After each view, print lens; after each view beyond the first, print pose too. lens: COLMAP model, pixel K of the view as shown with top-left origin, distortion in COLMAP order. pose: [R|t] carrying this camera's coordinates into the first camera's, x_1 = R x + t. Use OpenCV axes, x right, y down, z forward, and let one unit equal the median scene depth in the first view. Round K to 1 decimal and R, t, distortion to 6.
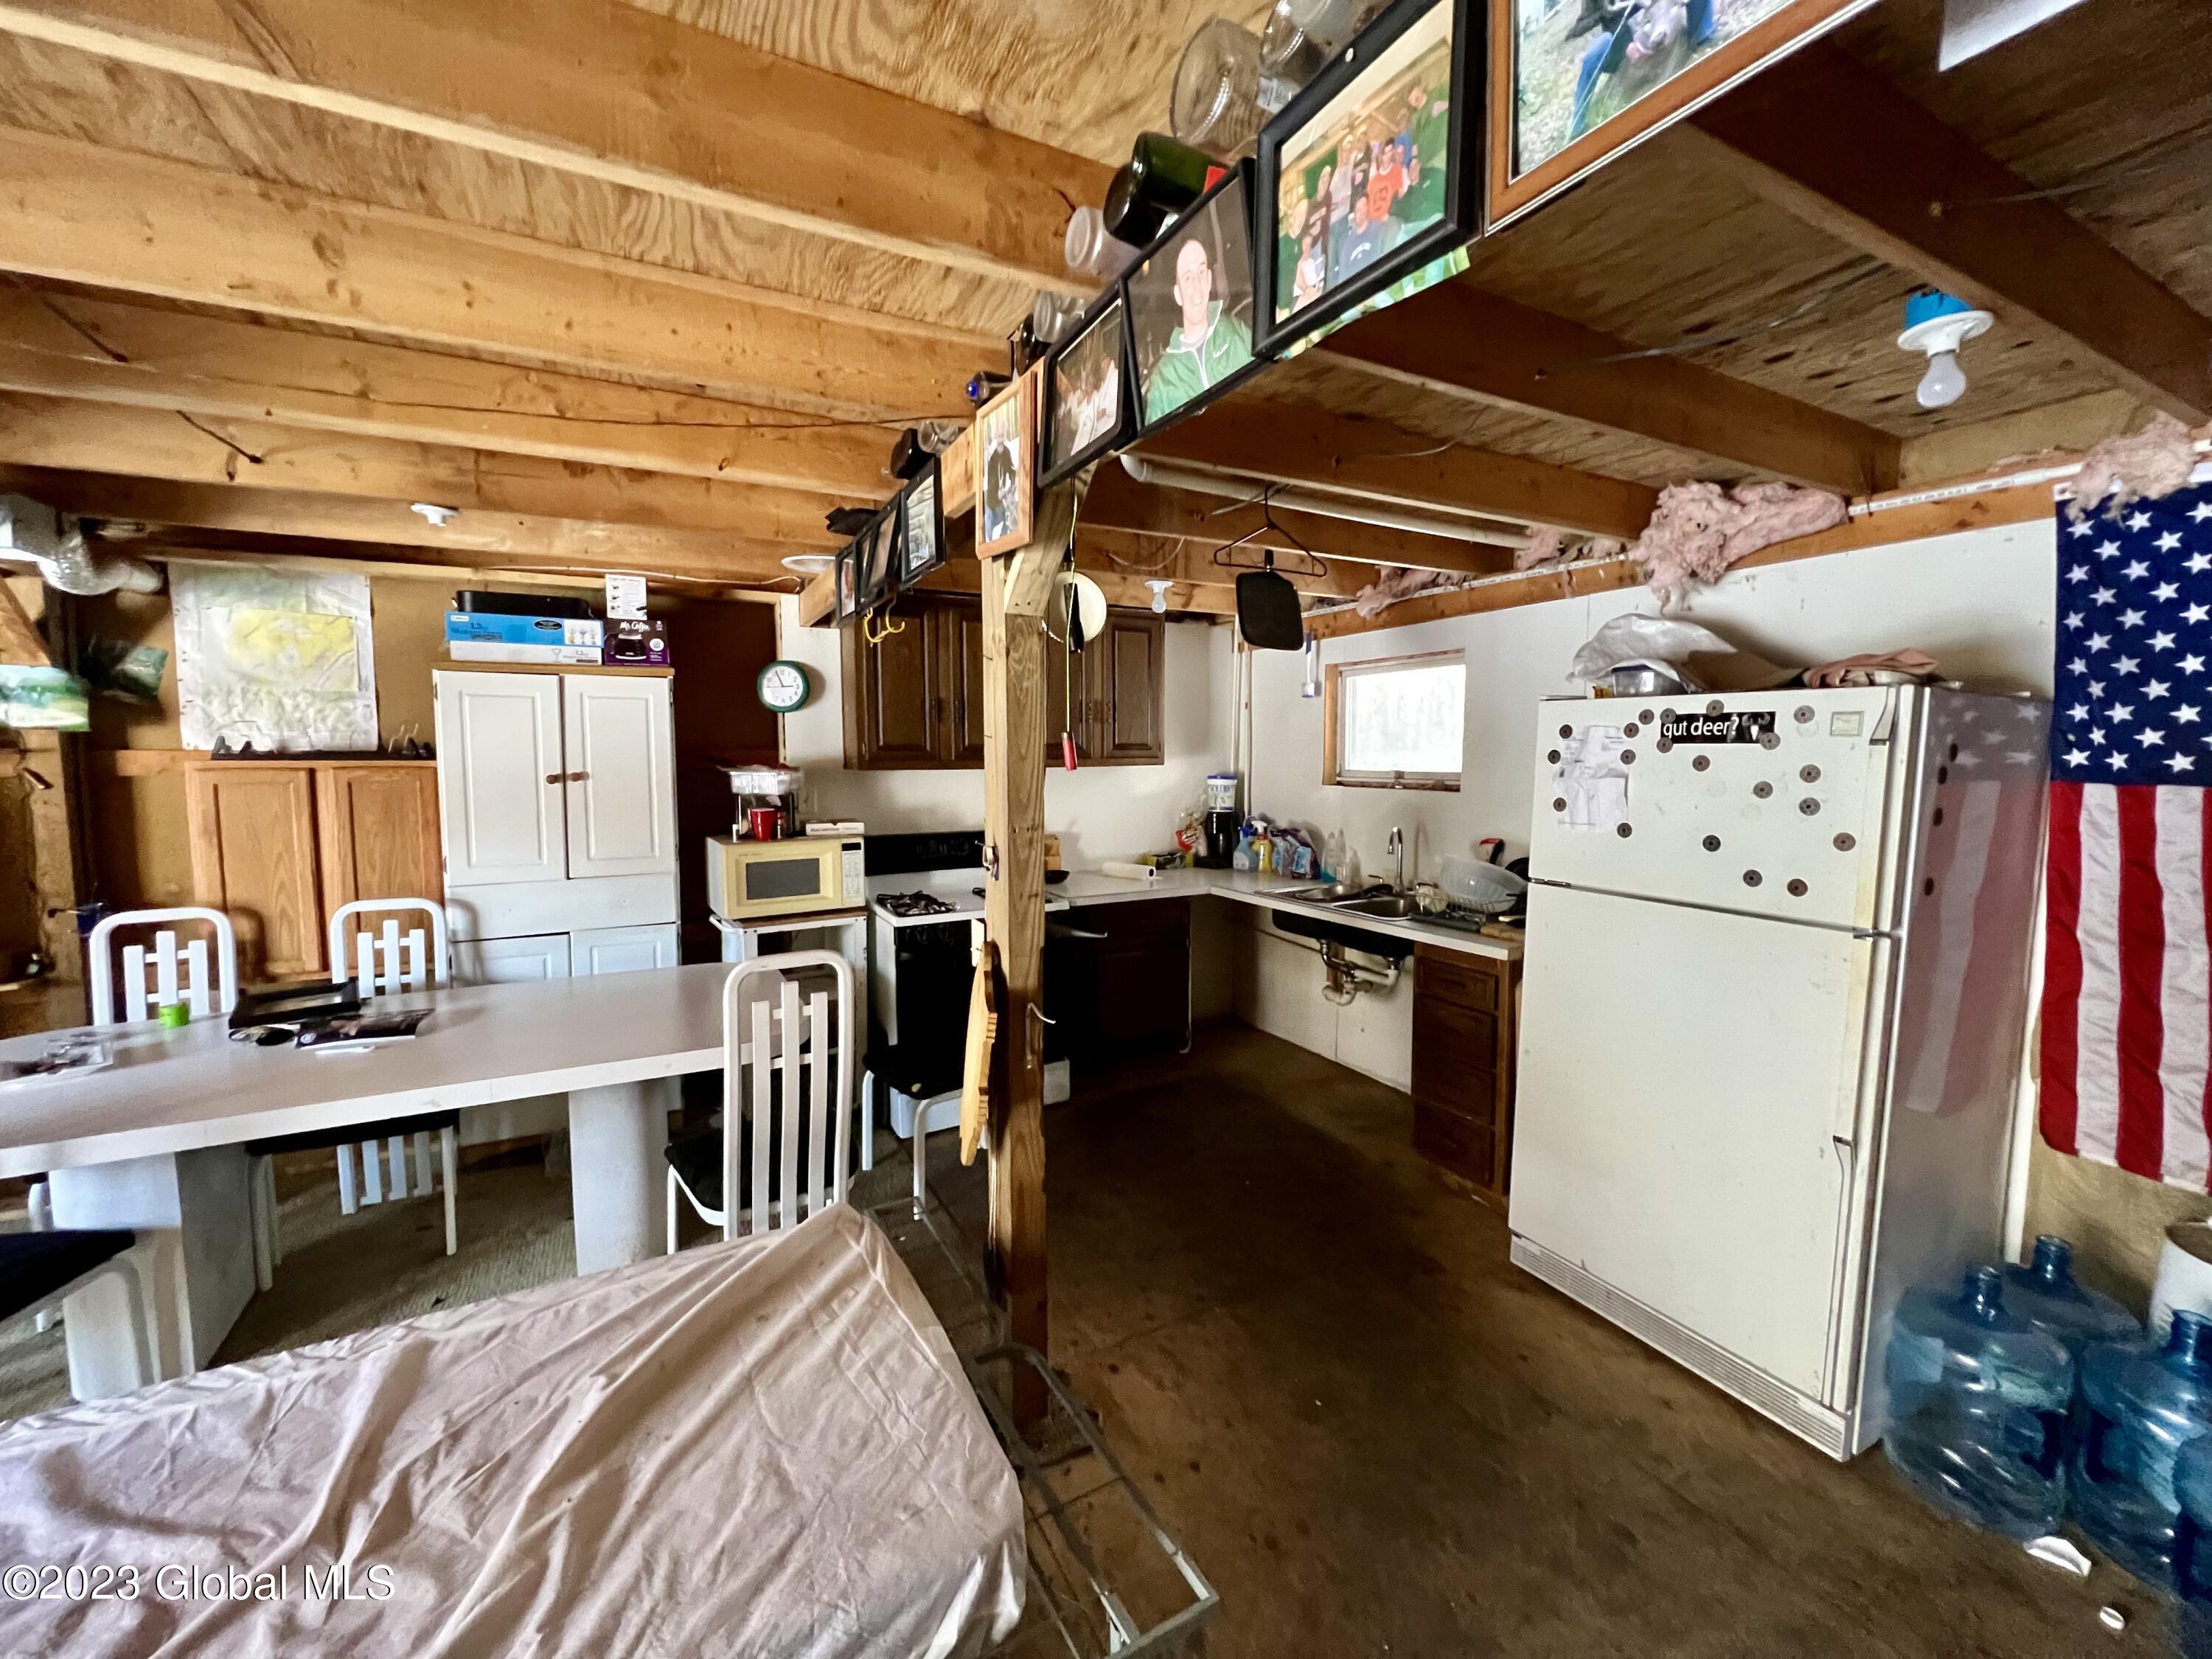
lens RADIAL K [[878.3, 0, 1101.0], [0, 878.3, 822.8], [0, 0, 1]] dist [-0.001252, -0.000227]
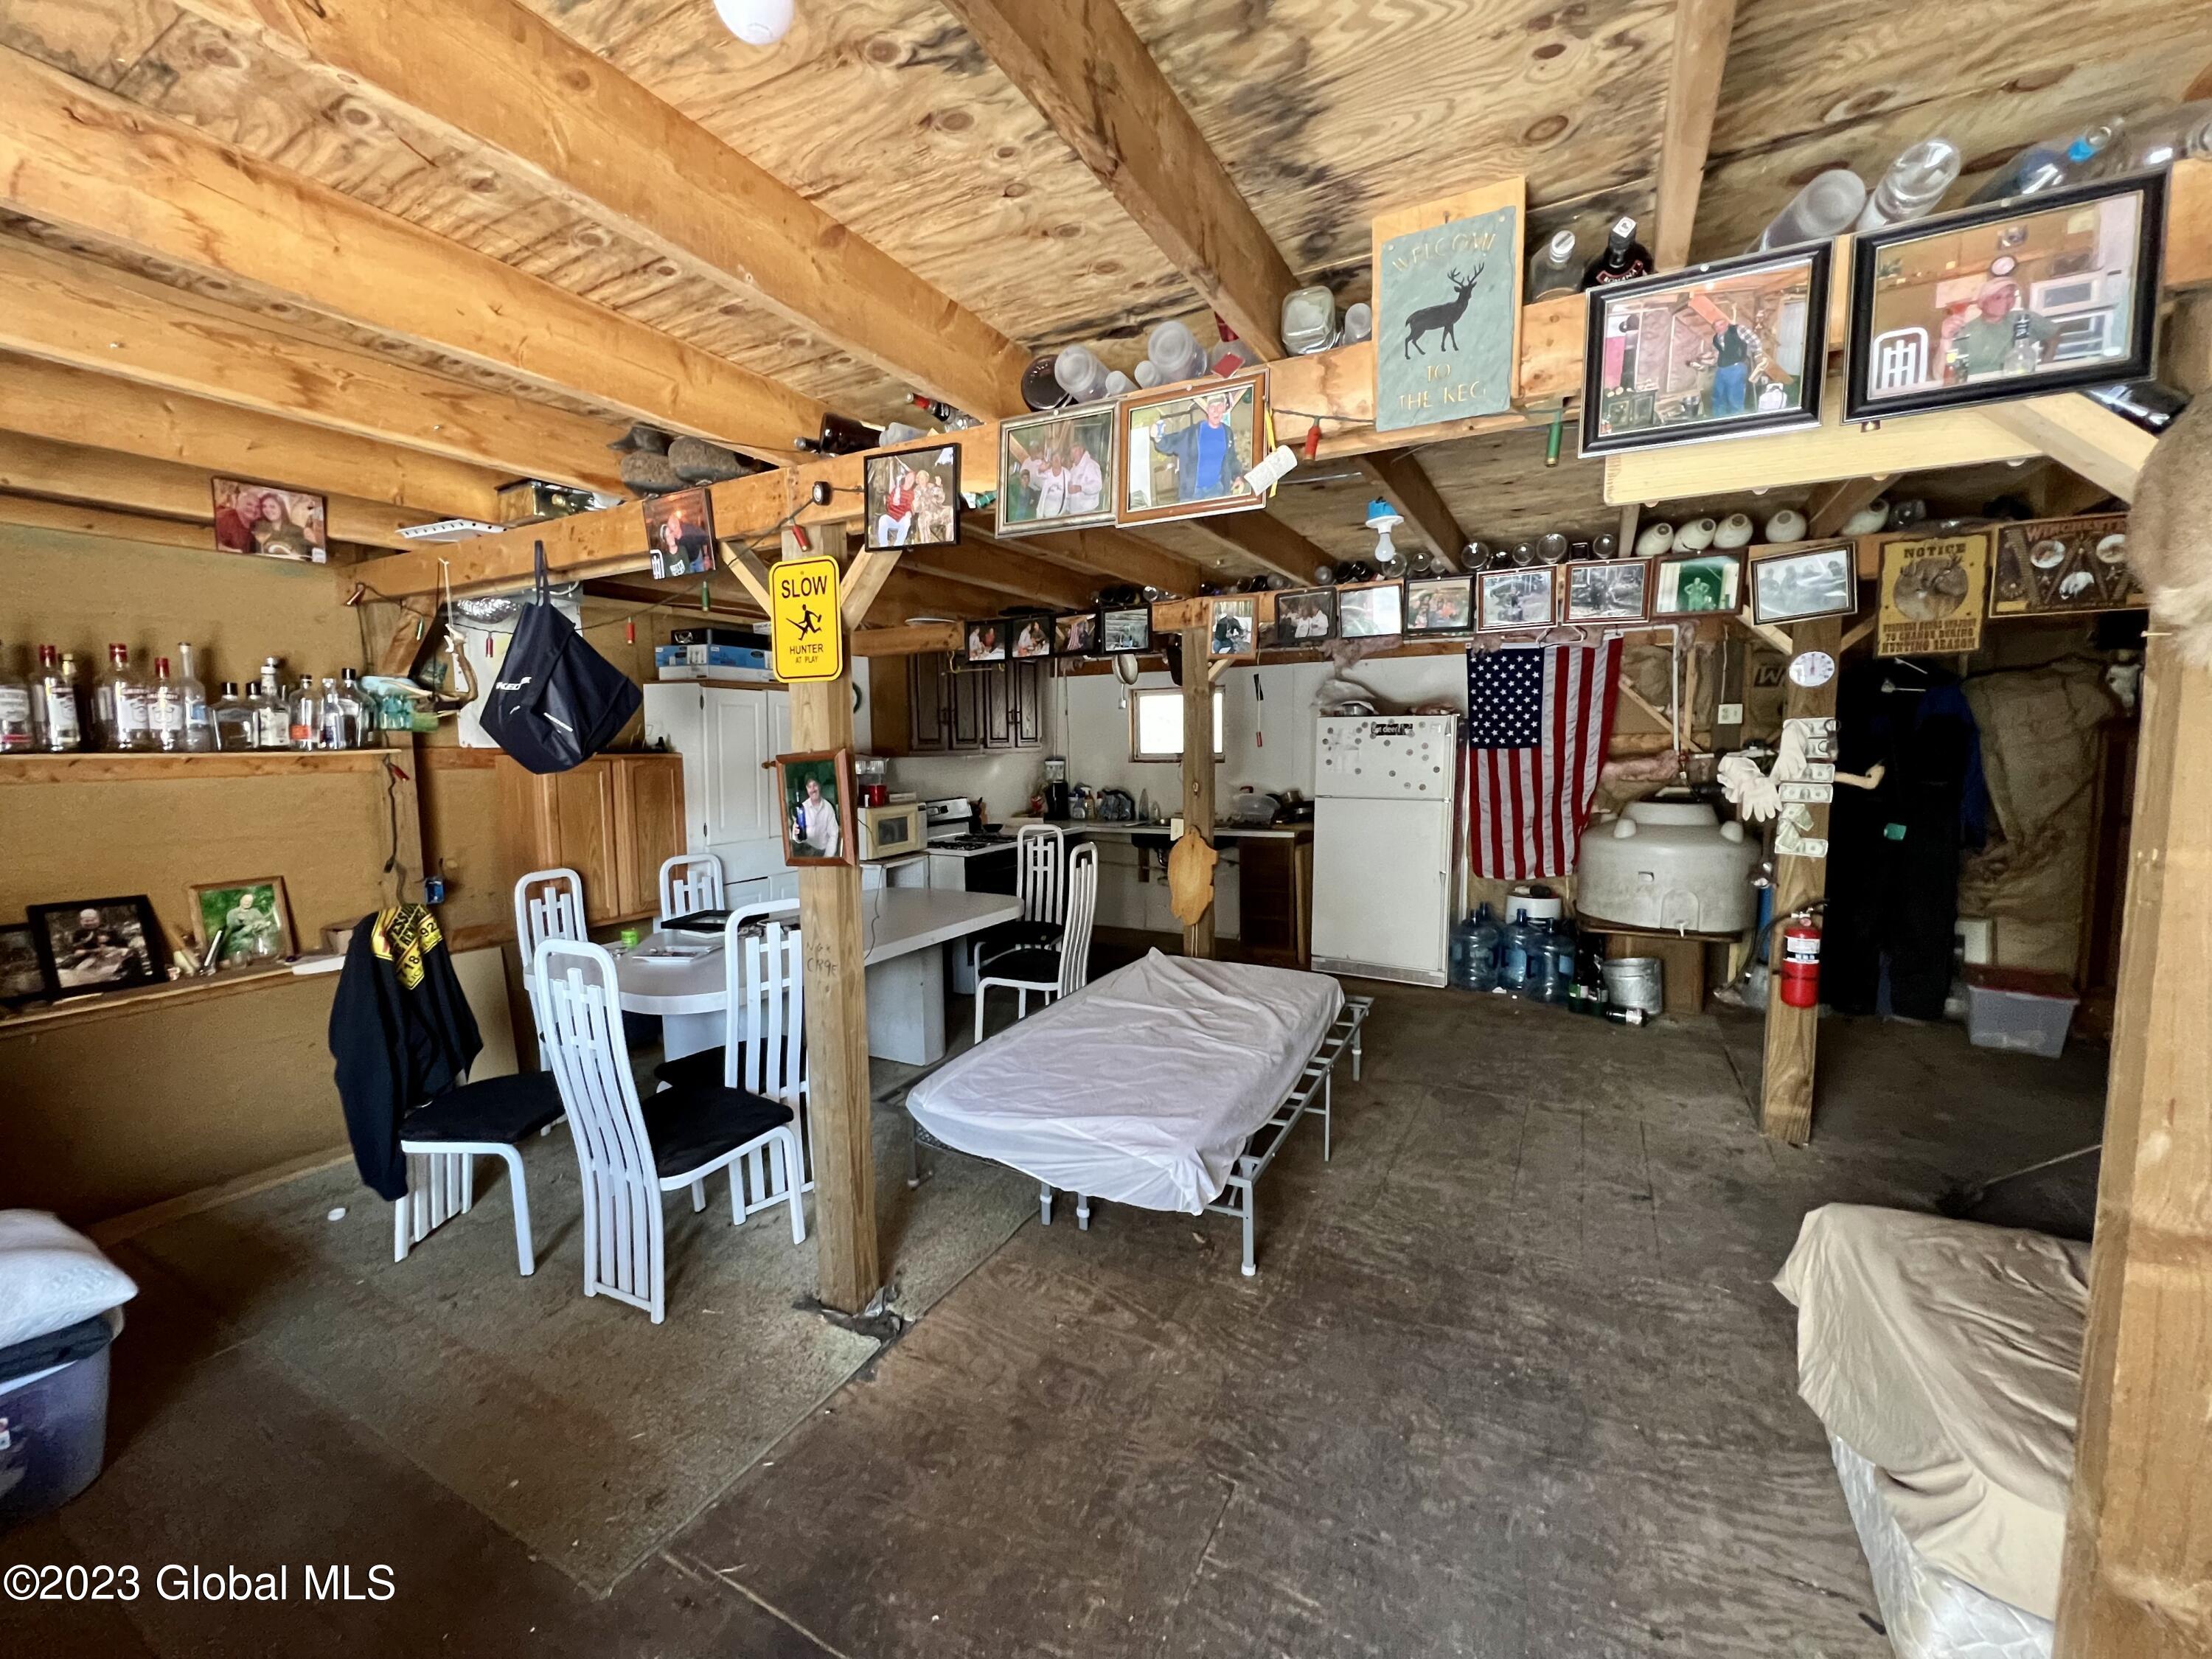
lens RADIAL K [[880.8, 0, 1099.0], [0, 880.8, 822.7], [0, 0, 1]] dist [-0.000378, -0.000120]
pose [[0.833430, -0.059121, 0.549454, -1.406293], [0.056174, 0.998174, 0.022197, 0.058664], [-0.549763, 0.012365, 0.835229, -0.671713]]
